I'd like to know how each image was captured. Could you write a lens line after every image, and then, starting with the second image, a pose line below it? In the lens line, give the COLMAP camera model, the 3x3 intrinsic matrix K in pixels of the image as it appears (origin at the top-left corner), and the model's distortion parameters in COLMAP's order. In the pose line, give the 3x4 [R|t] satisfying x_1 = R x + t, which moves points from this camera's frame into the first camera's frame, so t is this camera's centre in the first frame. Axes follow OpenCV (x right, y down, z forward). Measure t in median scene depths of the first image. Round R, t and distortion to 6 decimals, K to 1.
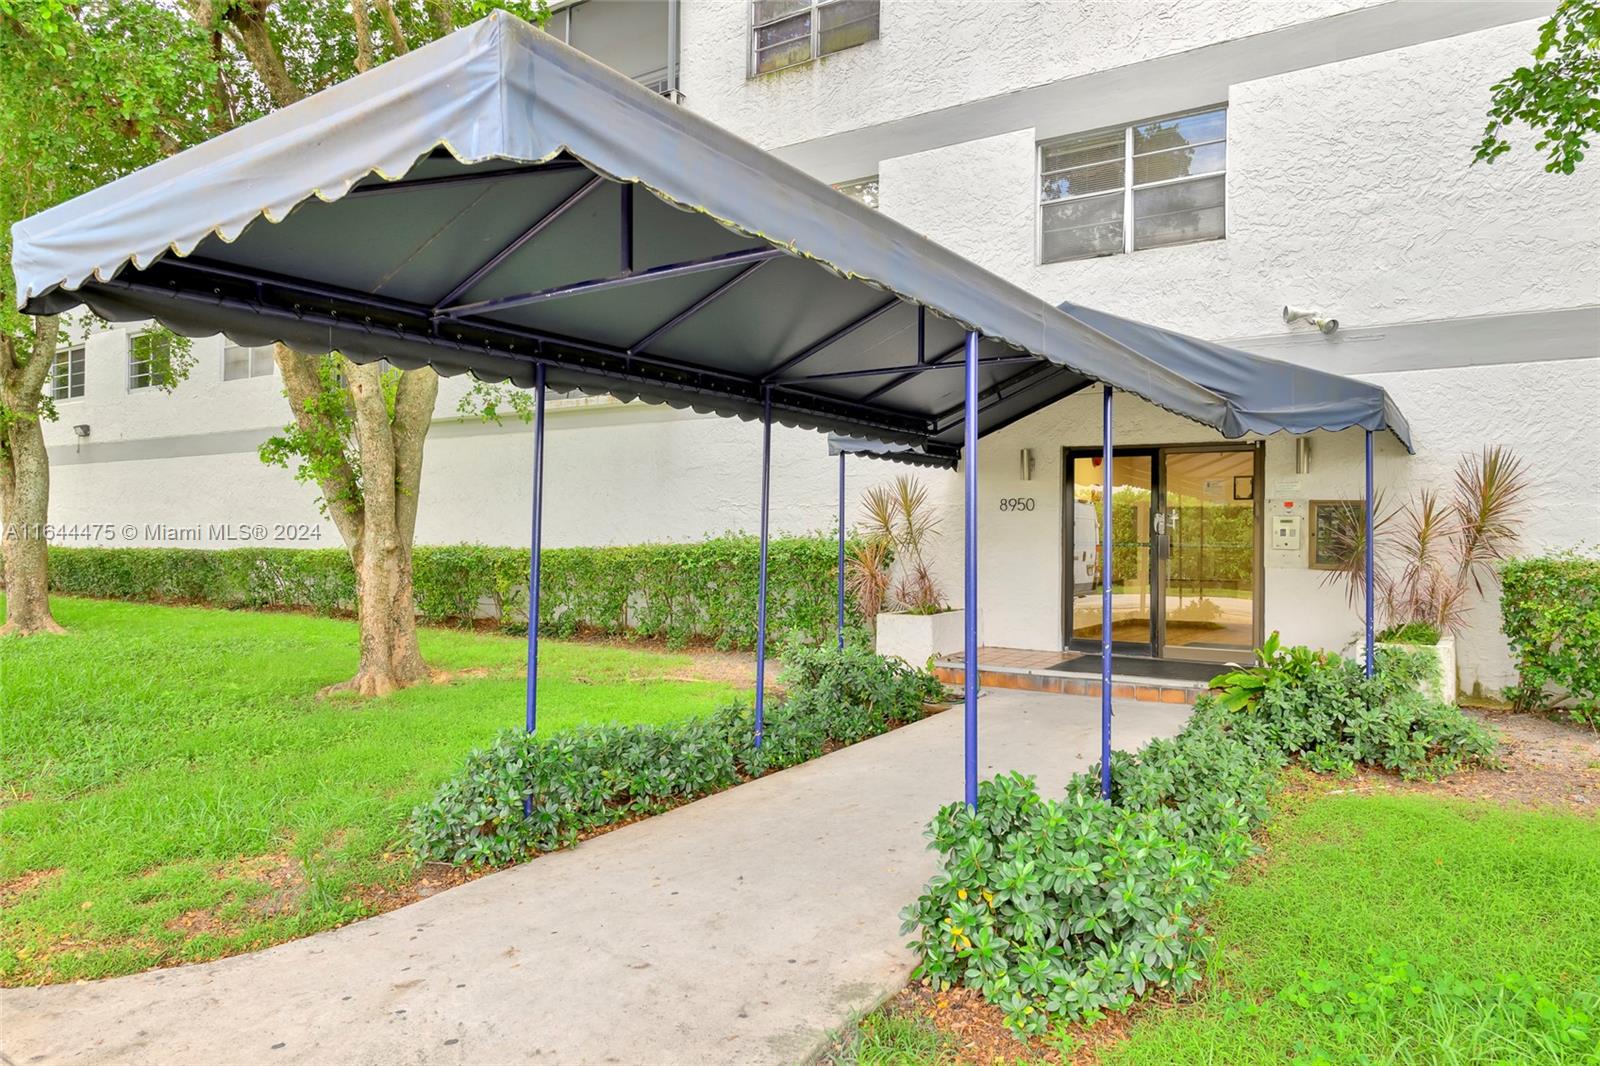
lens RADIAL K [[1051.4, 0, 797.8], [0, 1051.4, 522.3], [0, 0, 1]] dist [-0.001021, 0.002657]
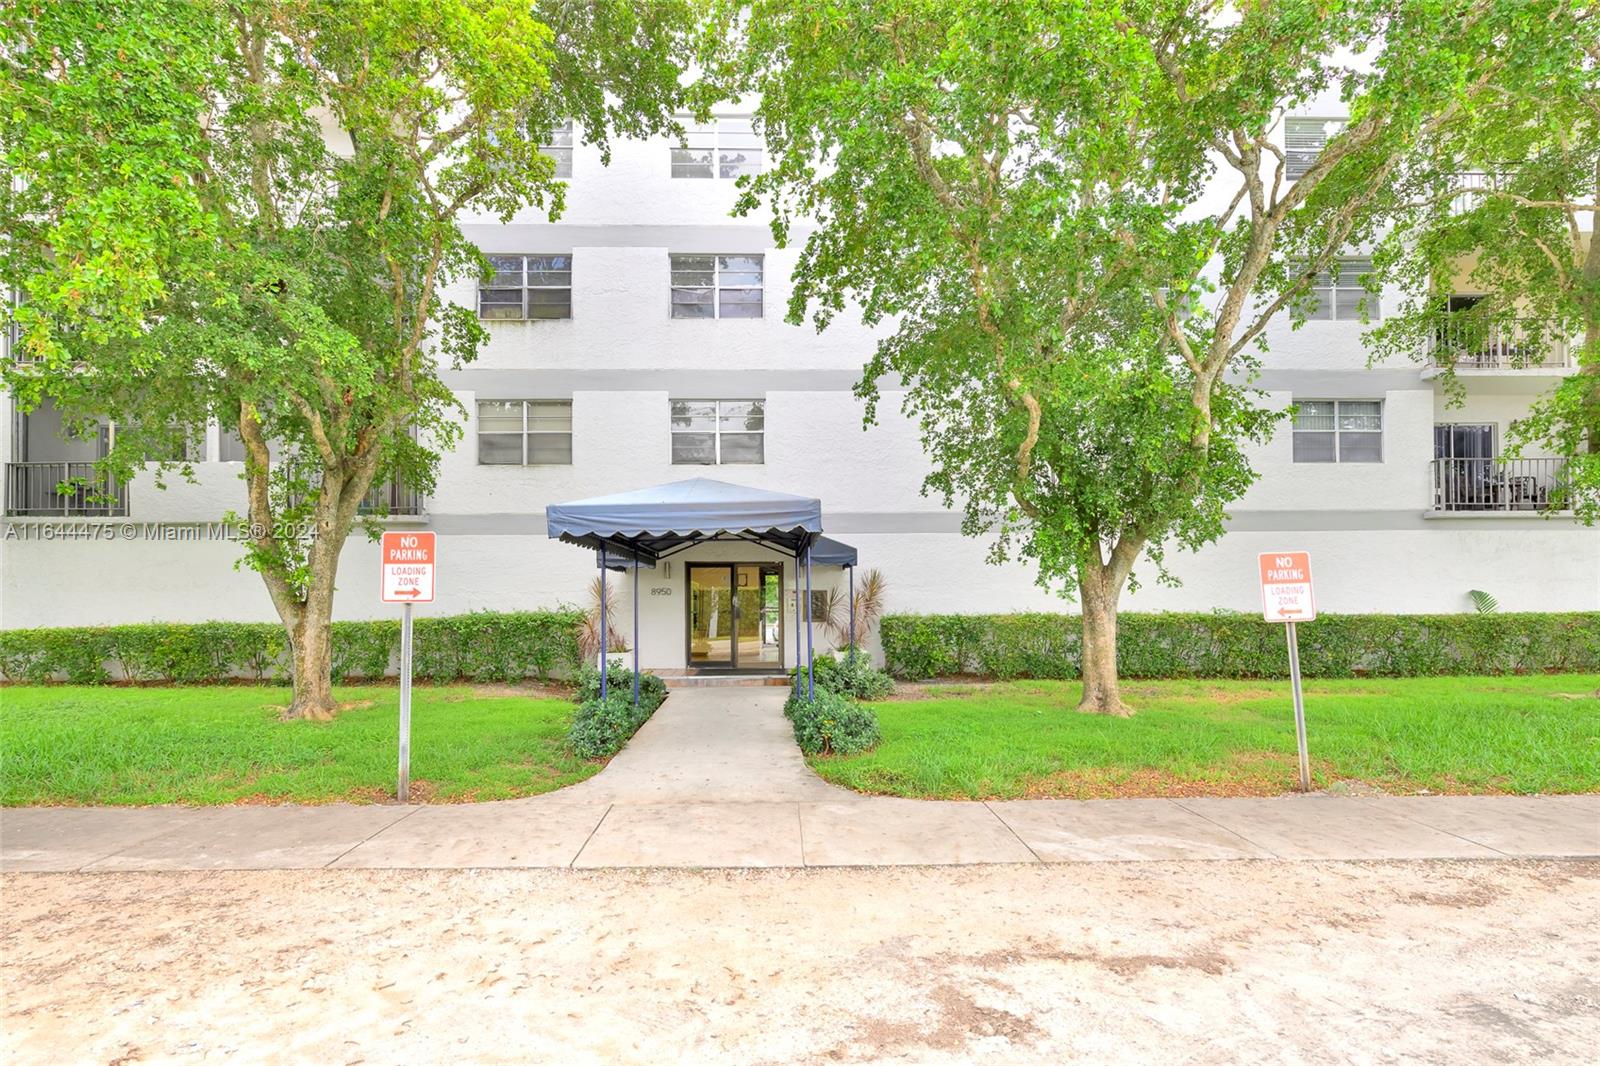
lens RADIAL K [[809.5, 0, 796.8], [0, 809.5, 579.4], [0, 0, 1]] dist [-0.003610, -0.000929]
pose [[0.819075, 0.001810, 0.573684, -0.447754], [0.006433, 0.999903, -0.012340, -0.020646], [-0.573651, 0.013797, 0.818984, -0.336827]]
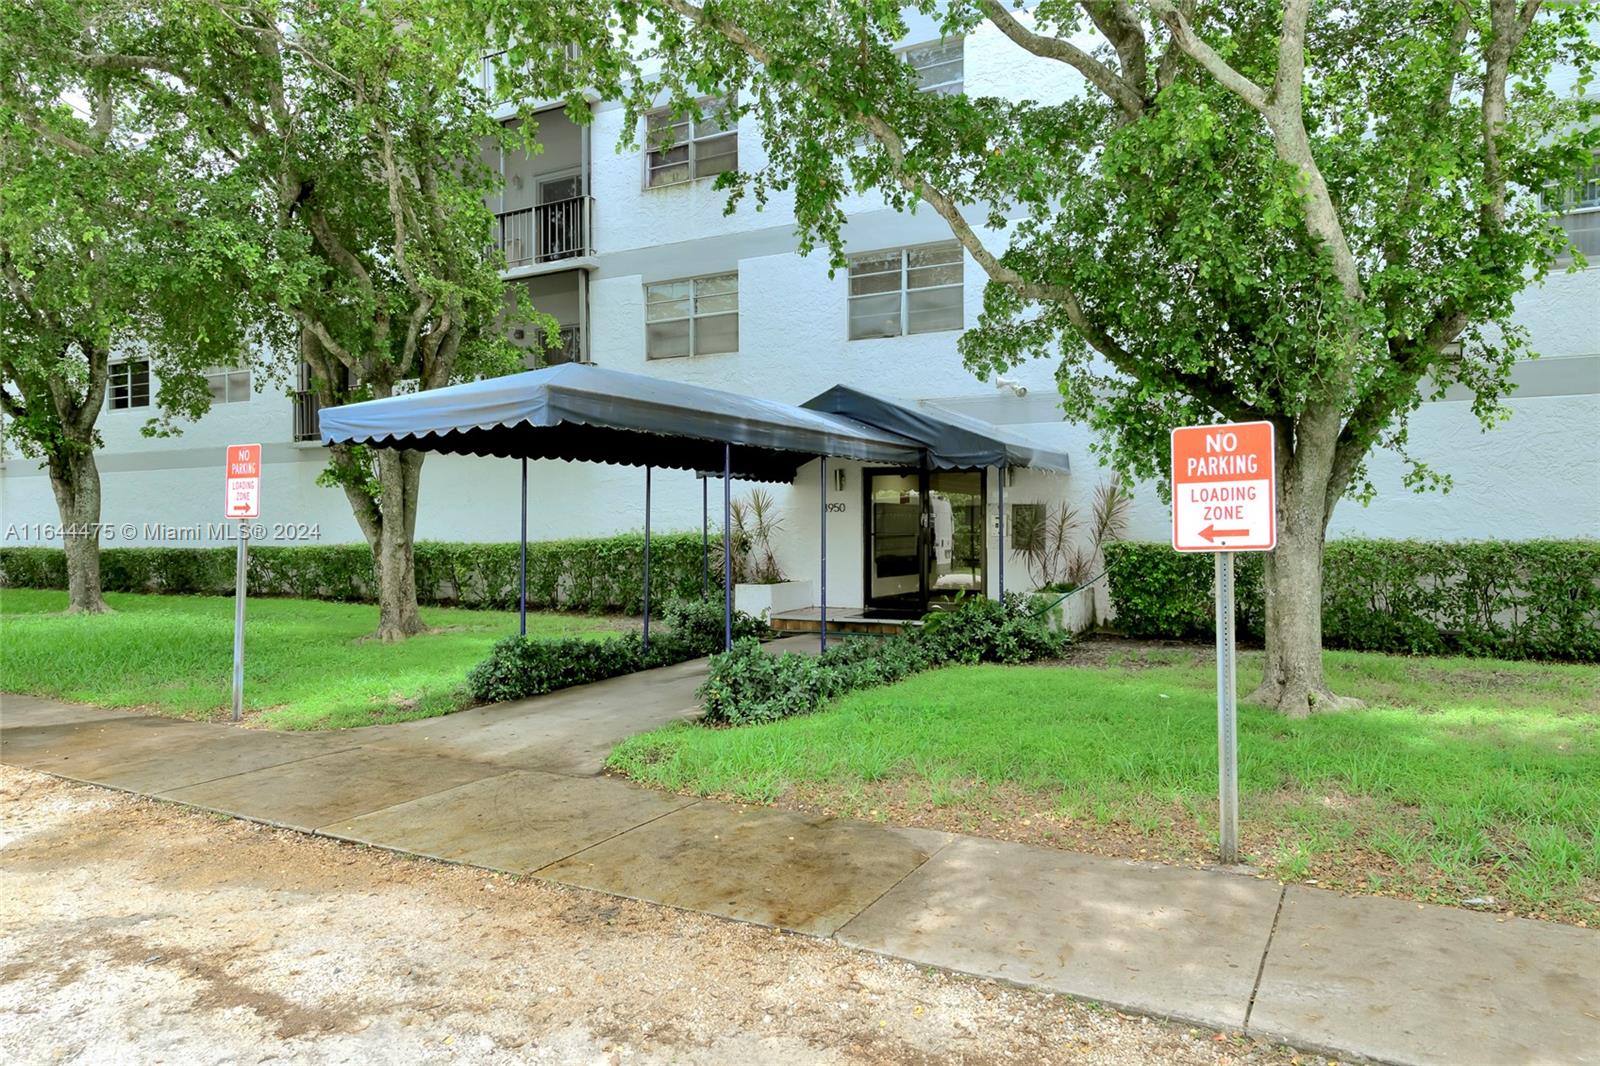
lens RADIAL K [[1071.6, 0, 800.0], [0, 1071.6, 533.0], [0, 0, 1]] dist [0.000697, -0.001706]
pose [[0.996871, -0.012776, 0.078001, 0.050812], [0.011369, 0.999765, 0.018449, -0.010581], [-0.078219, -0.017504, 0.996783, -0.492830]]
